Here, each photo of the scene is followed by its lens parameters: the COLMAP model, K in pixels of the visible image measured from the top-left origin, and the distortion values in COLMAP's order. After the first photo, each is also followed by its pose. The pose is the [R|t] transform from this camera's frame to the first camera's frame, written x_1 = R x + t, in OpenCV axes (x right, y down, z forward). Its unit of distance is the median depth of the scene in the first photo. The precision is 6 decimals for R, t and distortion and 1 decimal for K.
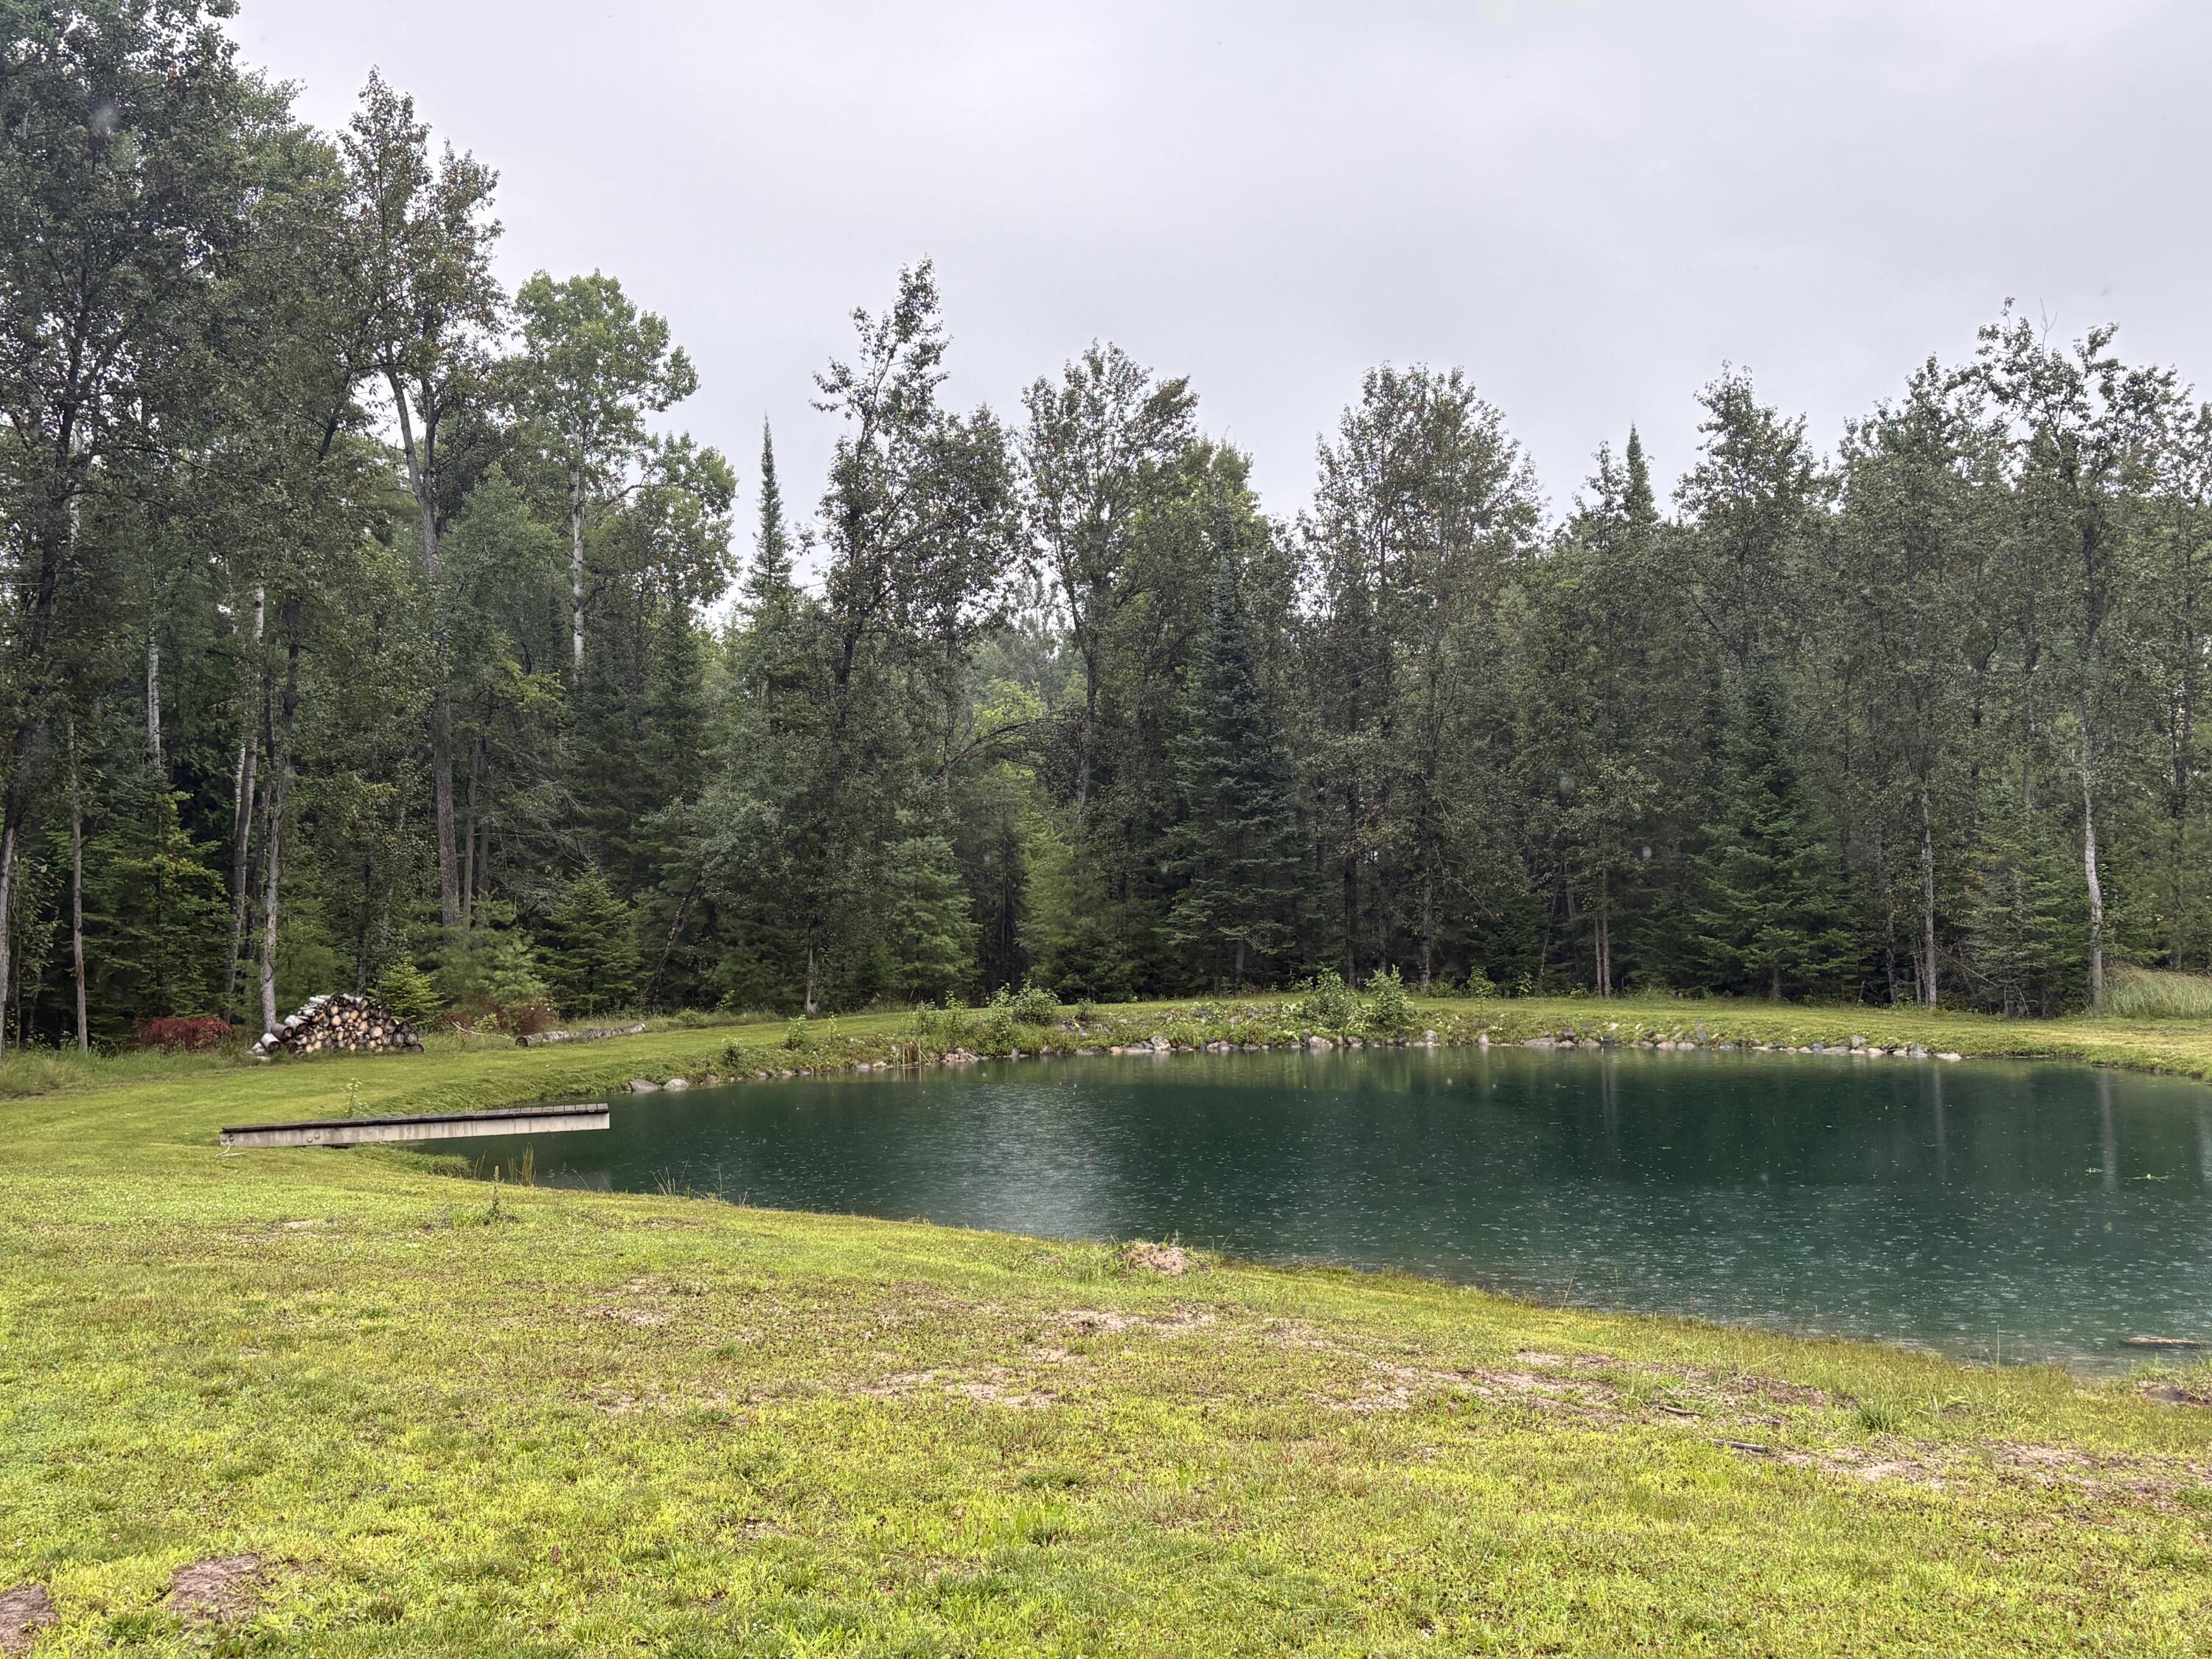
lens RADIAL K [[2143.5, 0, 1100.7], [0, 2143.5, 835.4], [0, 0, 1]] dist [0.021234, 0.000000]
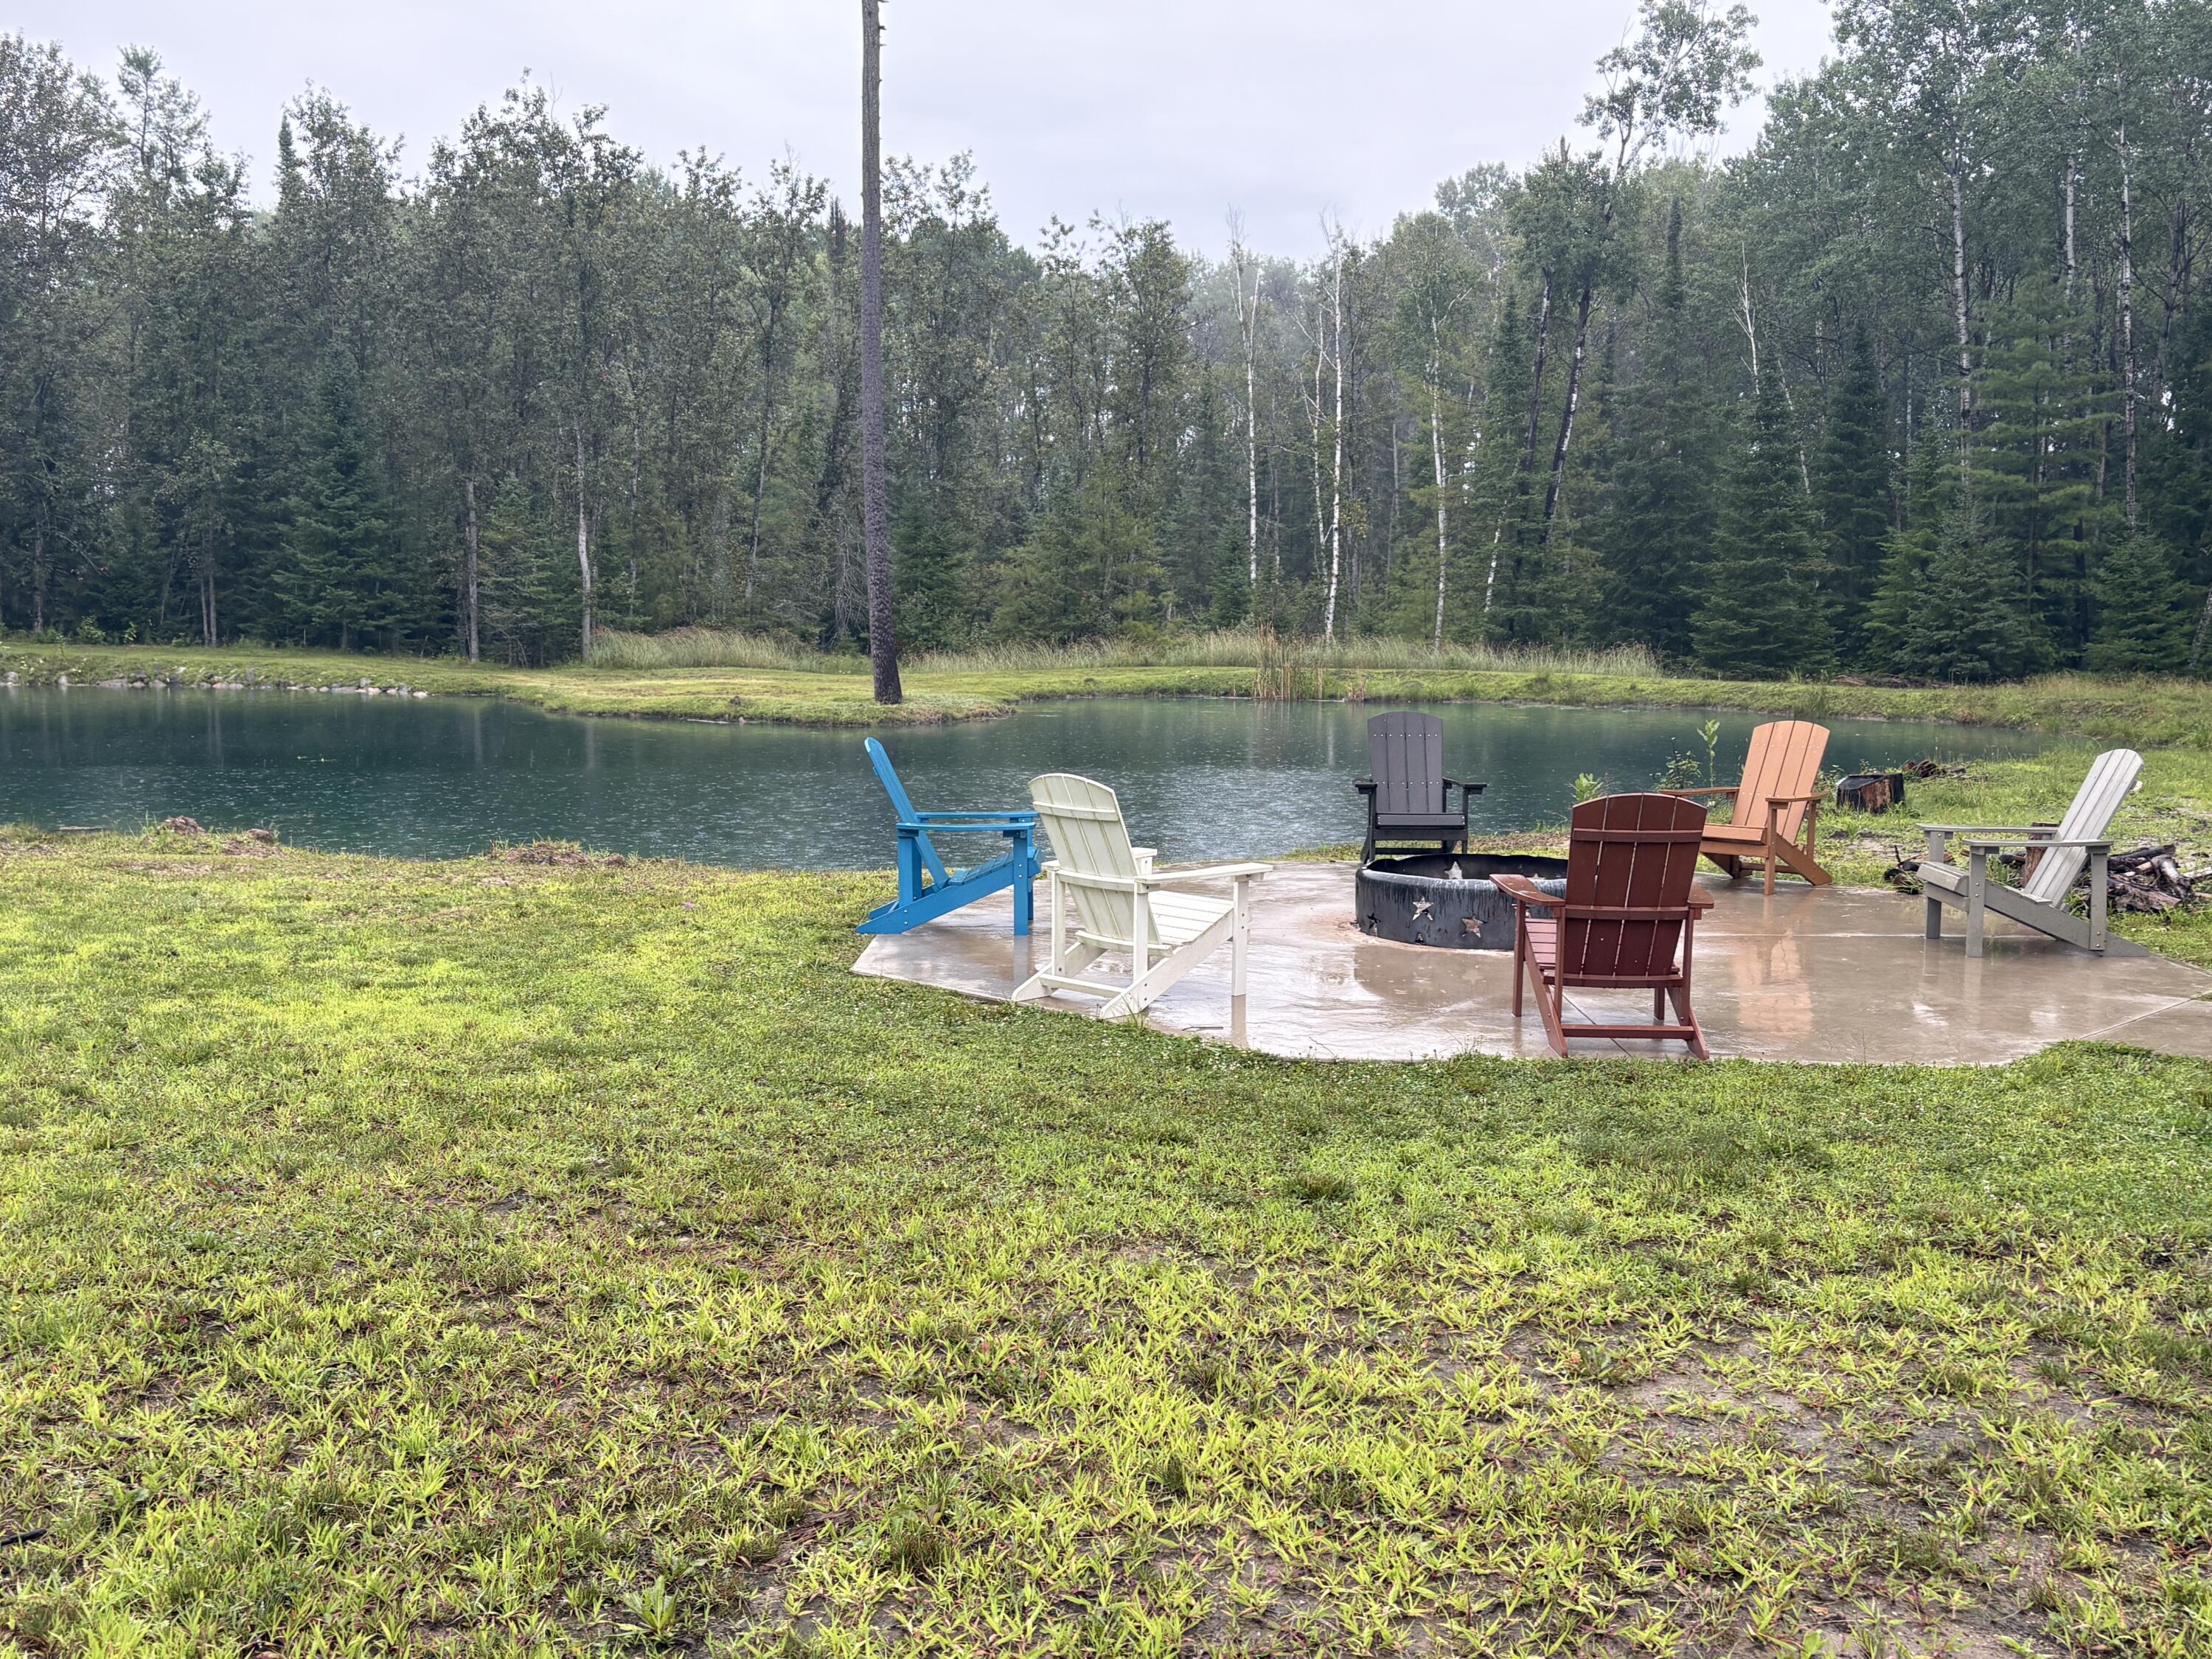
lens RADIAL K [[2143.5, 0, 1098.3], [0, 2143.5, 829.6], [0, 0, 1]] dist [0.021234, 0.000000]
pose [[0.873376, -0.022740, 0.486515, 0.105069], [-0.052446, 0.988710, 0.140361, -0.014344], [-0.484214, -0.148104, 0.862324, -0.250859]]
